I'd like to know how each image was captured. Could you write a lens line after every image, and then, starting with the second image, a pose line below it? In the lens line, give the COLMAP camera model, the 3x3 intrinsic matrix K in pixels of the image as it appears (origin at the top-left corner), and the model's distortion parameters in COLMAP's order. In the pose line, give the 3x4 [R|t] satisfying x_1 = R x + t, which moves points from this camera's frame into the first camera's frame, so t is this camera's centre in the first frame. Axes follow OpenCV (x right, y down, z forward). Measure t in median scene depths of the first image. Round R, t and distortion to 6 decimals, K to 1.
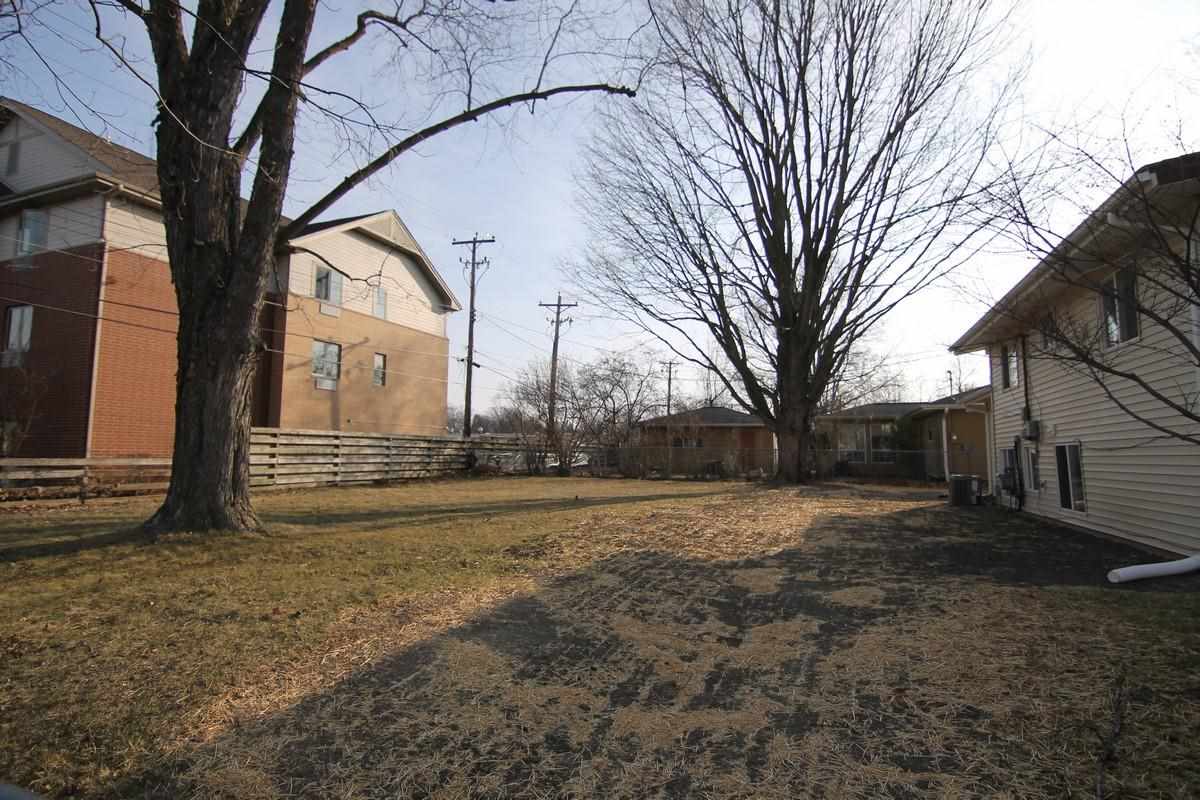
lens RADIAL K [[634.6, 0, 600.0], [0, 634.6, 400.0], [0, 0, 1]] dist [-0.003675, -0.000859]
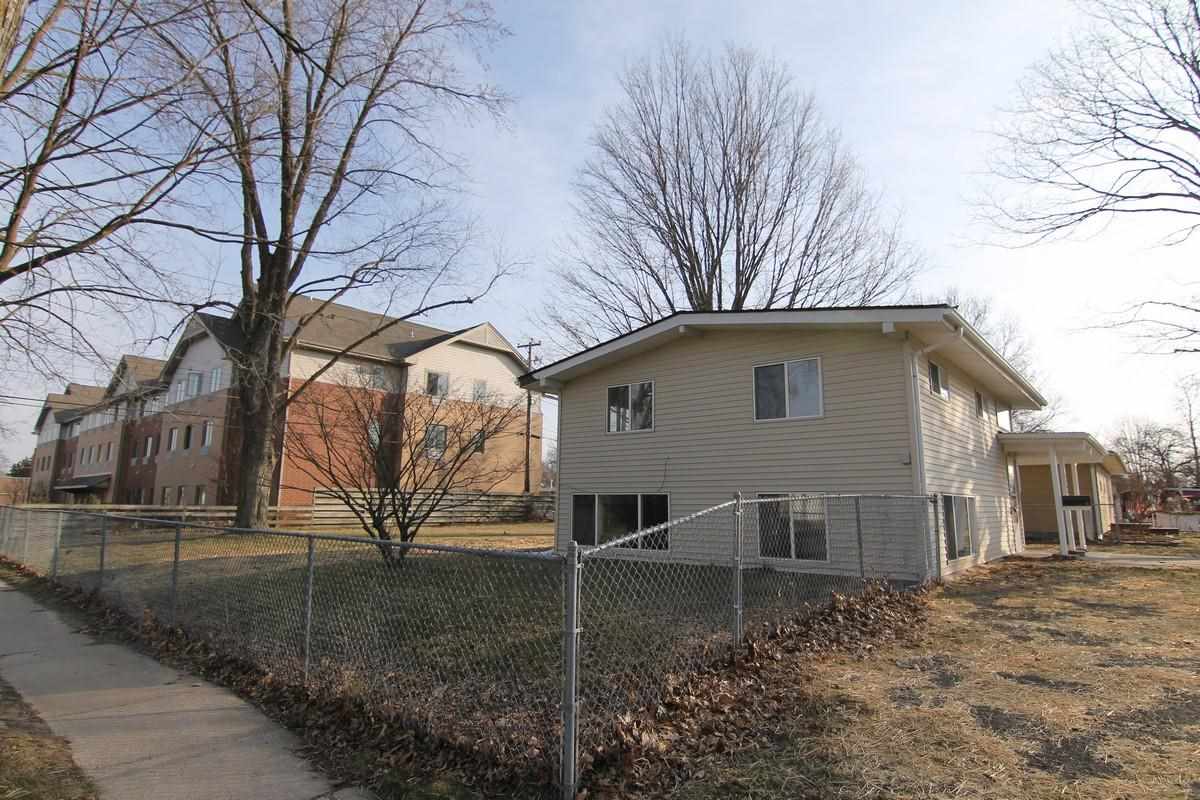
lens RADIAL K [[651.6, 0, 600.0], [0, 651.6, 400.0], [0, 0, 1]] dist [-0.000909, -0.000001]
pose [[0.941519, -0.052924, -0.332777, 0.488553], [0.026548, 0.996169, -0.083316, -0.019704], [0.335912, 0.069609, 0.939318, -0.291530]]
